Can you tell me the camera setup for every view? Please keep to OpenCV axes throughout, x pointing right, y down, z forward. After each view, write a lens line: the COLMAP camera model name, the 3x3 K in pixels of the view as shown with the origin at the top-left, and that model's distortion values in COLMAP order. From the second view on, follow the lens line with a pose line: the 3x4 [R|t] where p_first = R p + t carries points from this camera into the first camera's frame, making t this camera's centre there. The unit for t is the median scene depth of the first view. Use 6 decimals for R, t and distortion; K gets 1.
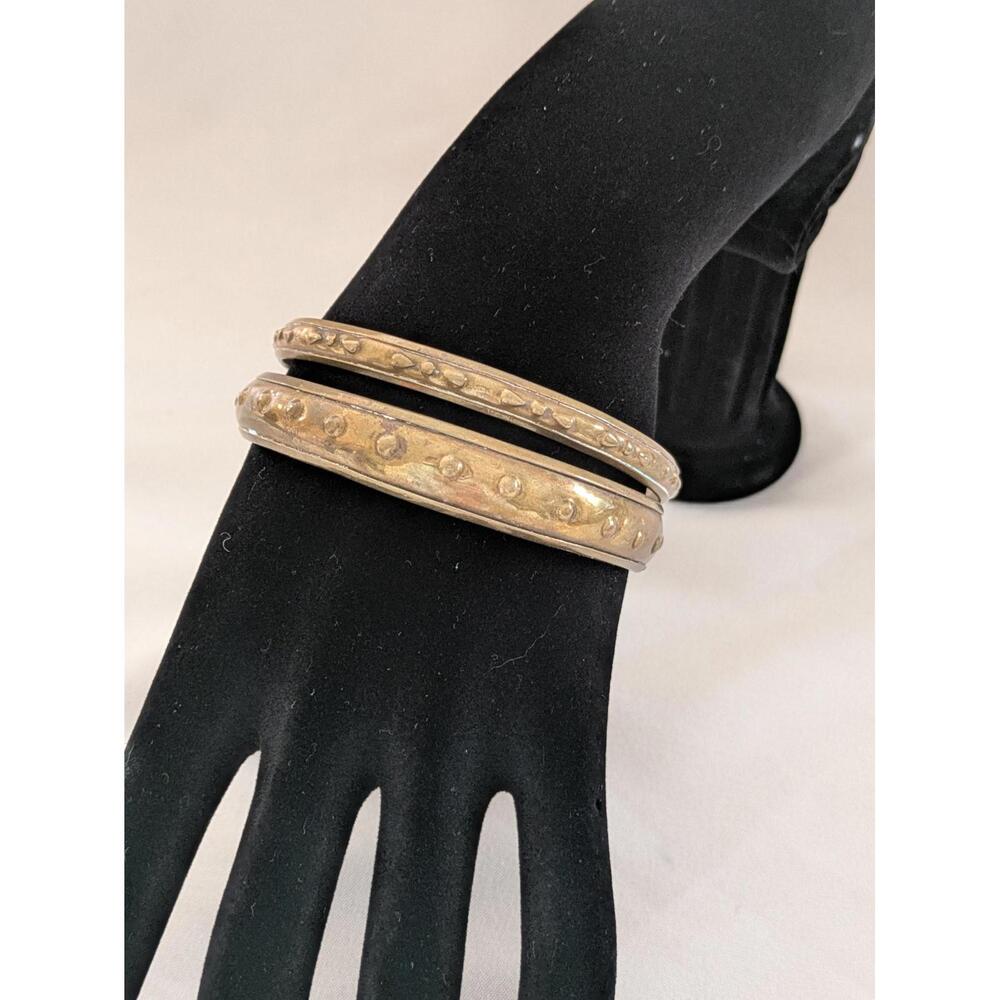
lens RADIAL K [[1413.8, 0, 502.0], [0, 1413.8, 449.7], [0, 0, 1]] dist [-0.000698, -0.108401]
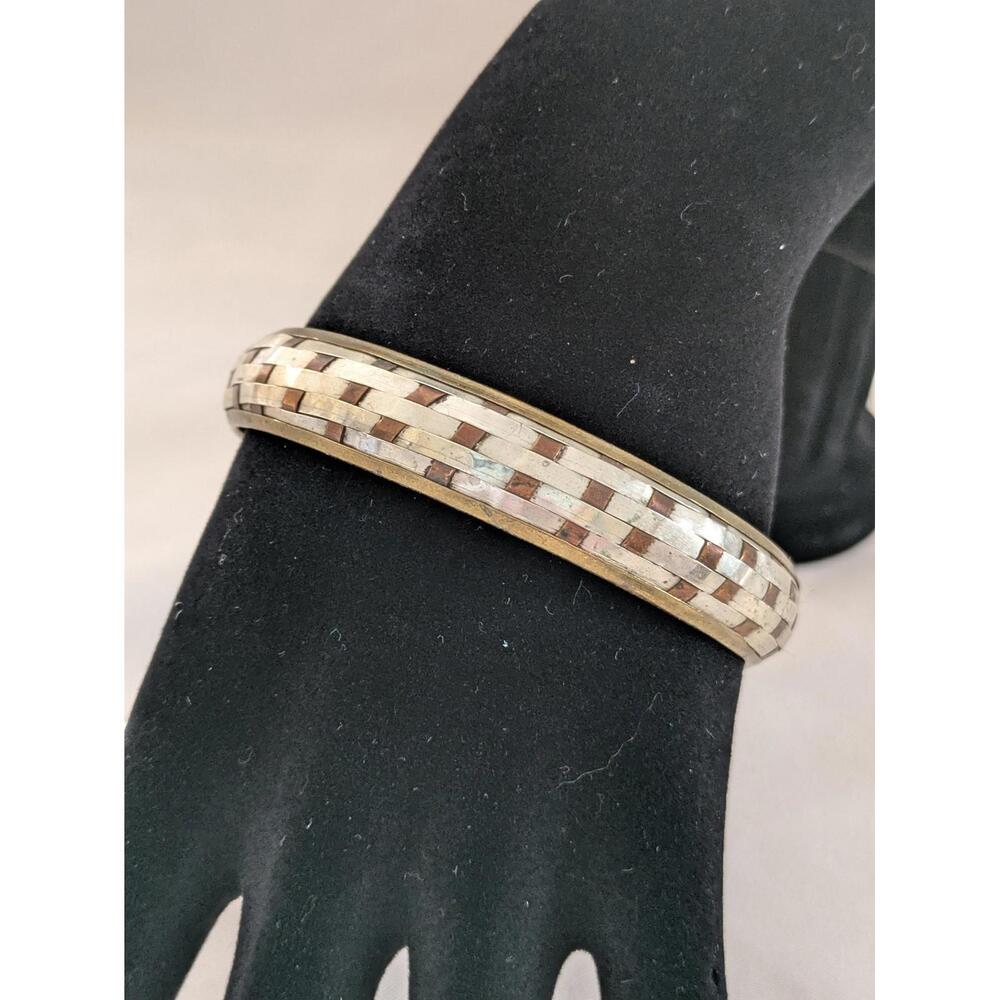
lens RADIAL K [[1413.8, 0, 502.0], [0, 1413.8, 449.7], [0, 0, 1]] dist [-0.000698, -0.108401]
pose [[0.998572, -0.019479, -0.049735, 0.001732], [0.019190, 0.999796, -0.006276, -0.009750], [0.049847, 0.005313, 0.998743, 0.290812]]
